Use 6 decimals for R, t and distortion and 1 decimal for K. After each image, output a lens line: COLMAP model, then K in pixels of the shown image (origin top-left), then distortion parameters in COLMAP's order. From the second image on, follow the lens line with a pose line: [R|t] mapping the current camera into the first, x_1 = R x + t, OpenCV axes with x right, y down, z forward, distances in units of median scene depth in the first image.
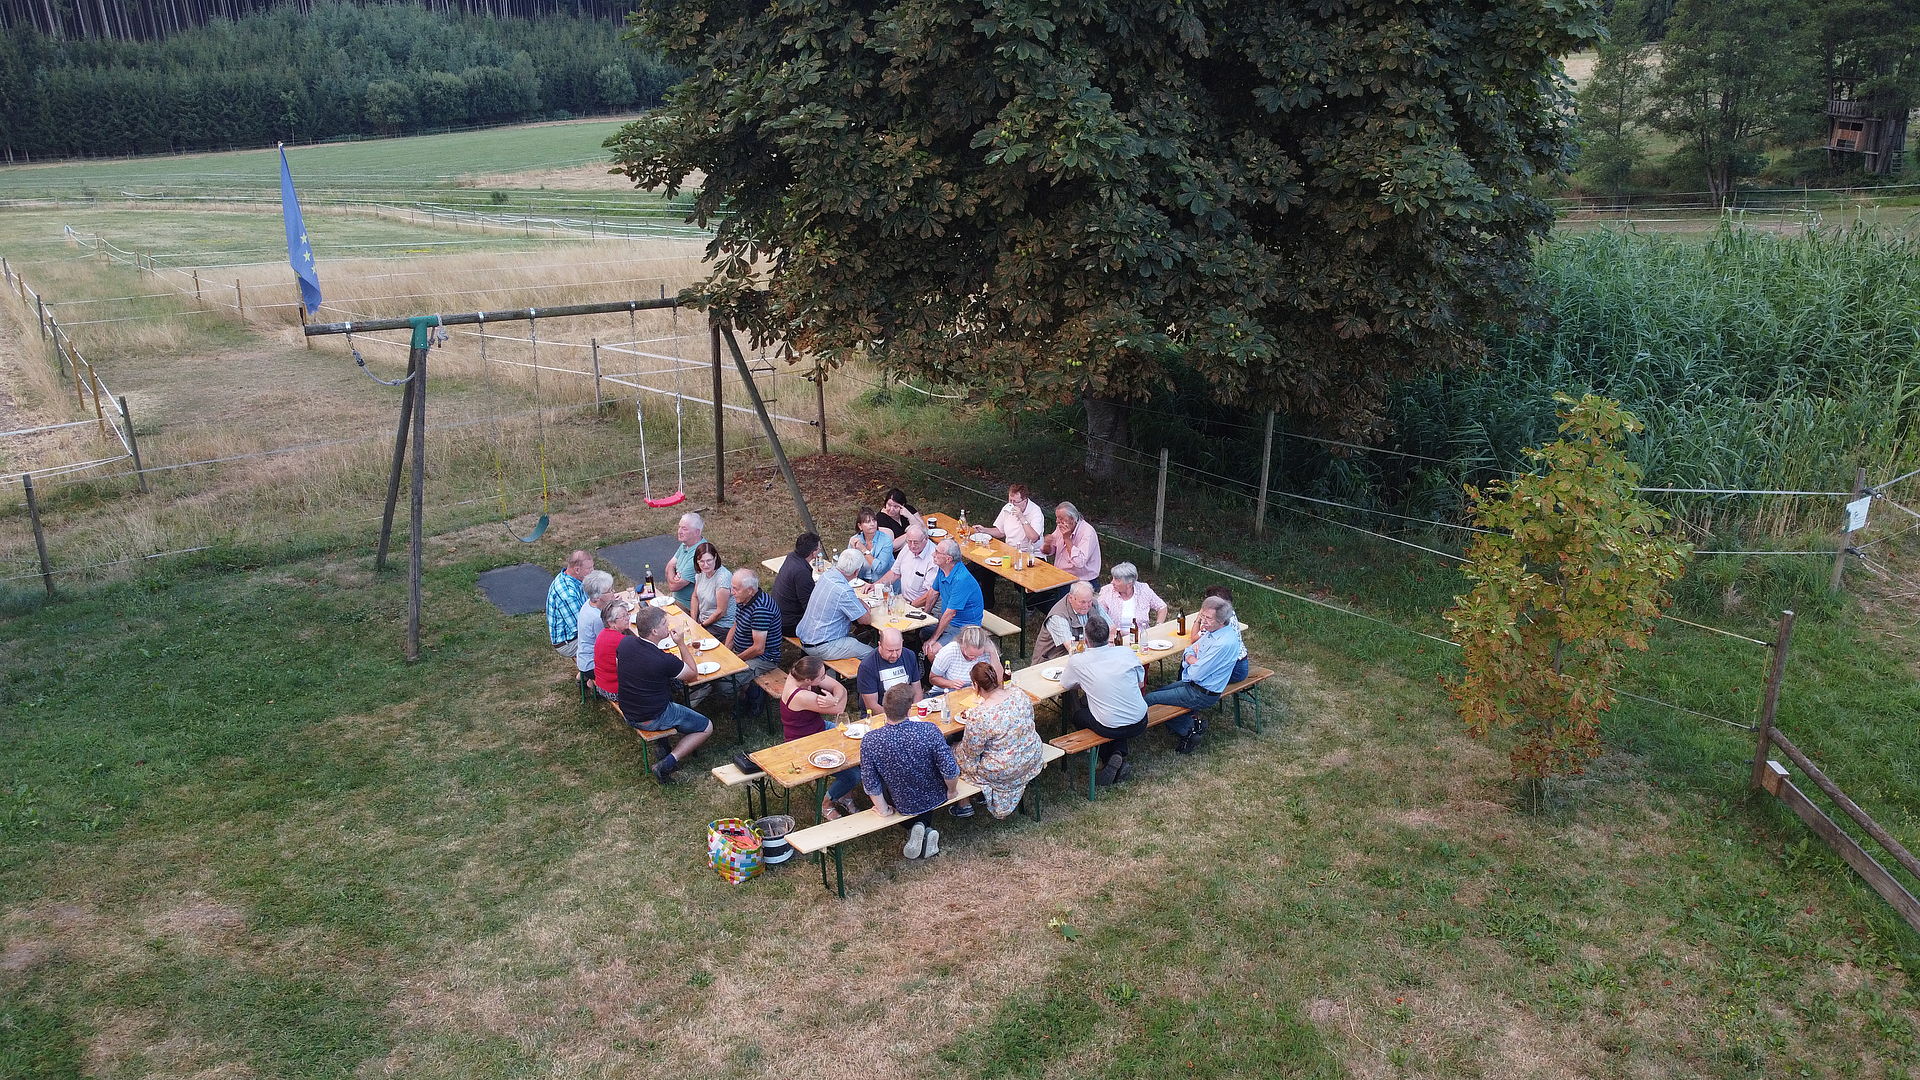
lens RADIAL K [[1412.9, 0, 960.0], [0, 1412.9, 540.0], [0, 0, 1]] dist [-0.000646, 0.001098]
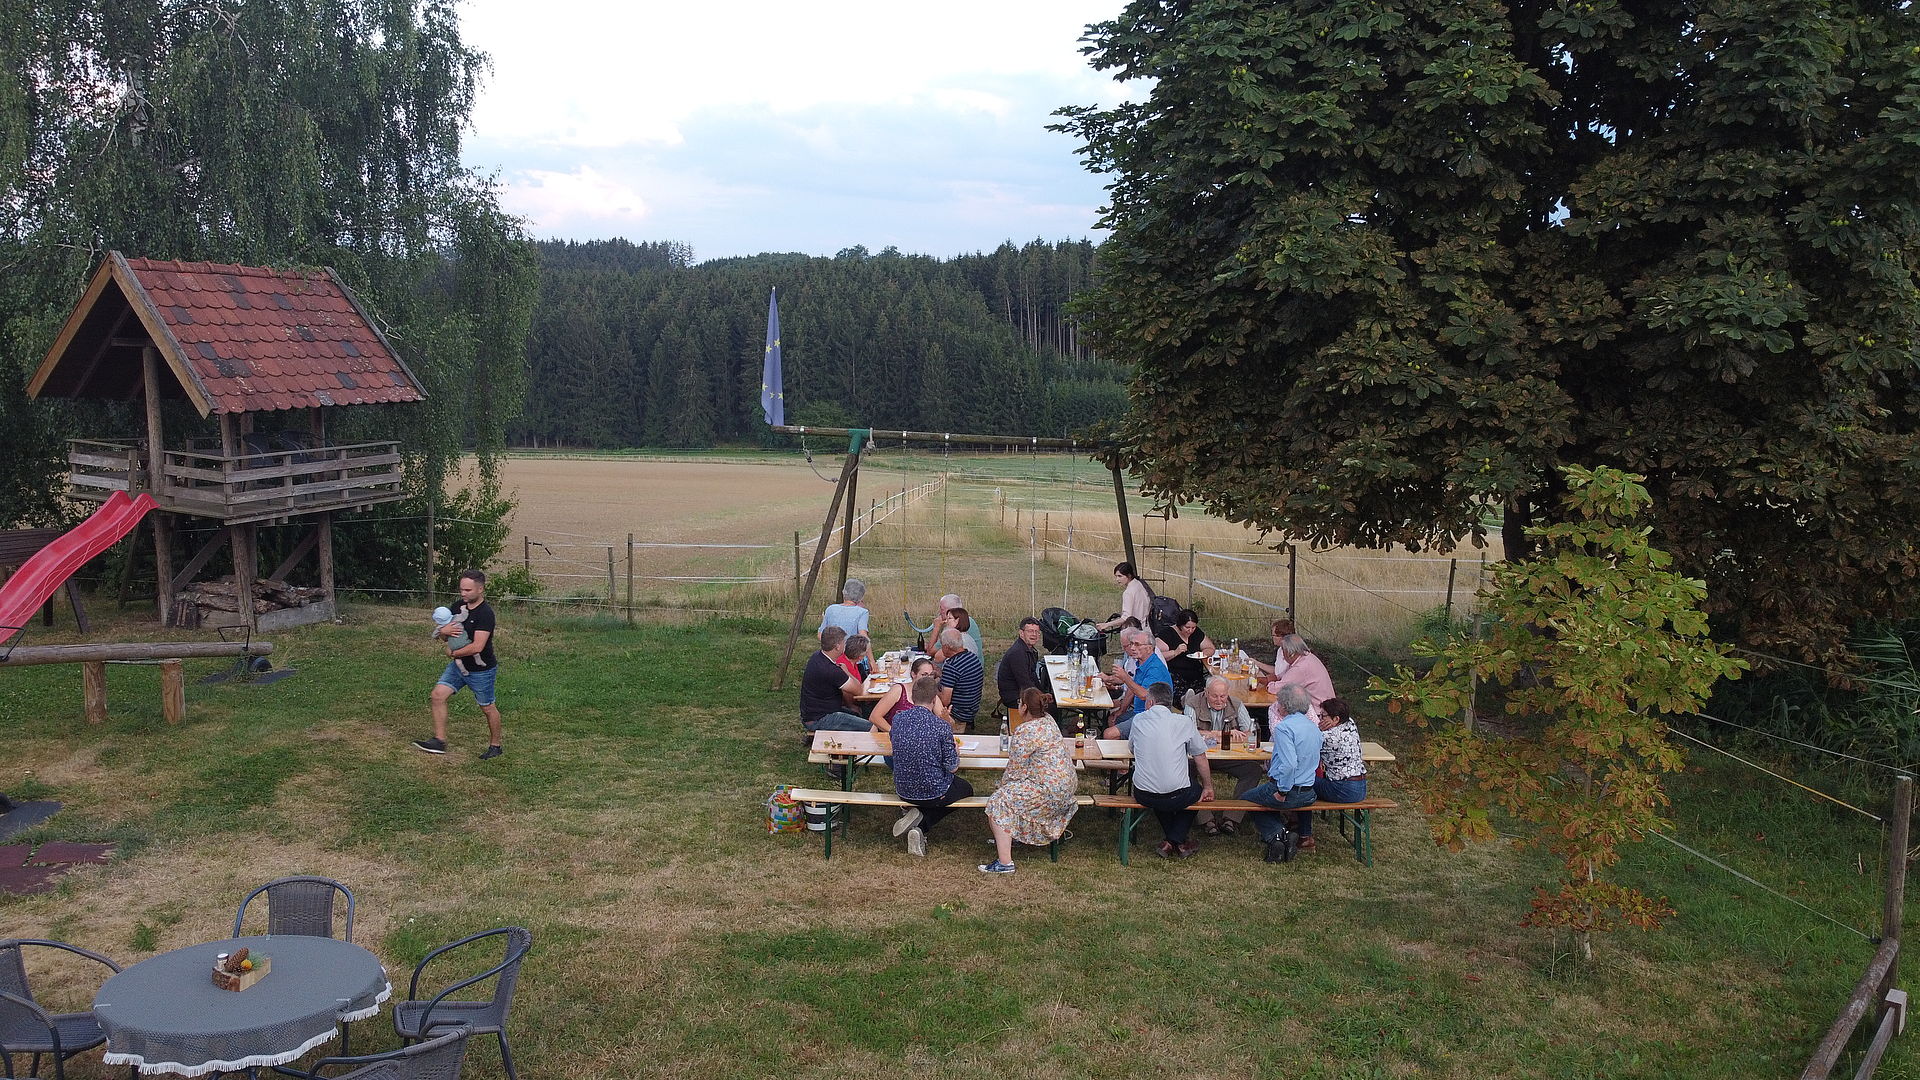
lens RADIAL K [[1412.9, 0, 960.0], [0, 1412.9, 540.0], [0, 0, 1]] dist [-0.000646, 0.001098]
pose [[0.822076, 0.093652, -0.561623, 0.447259], [-0.214200, 0.964787, -0.152655, 0.118114], [0.527550, 0.245794, 0.813189, 0.072301]]
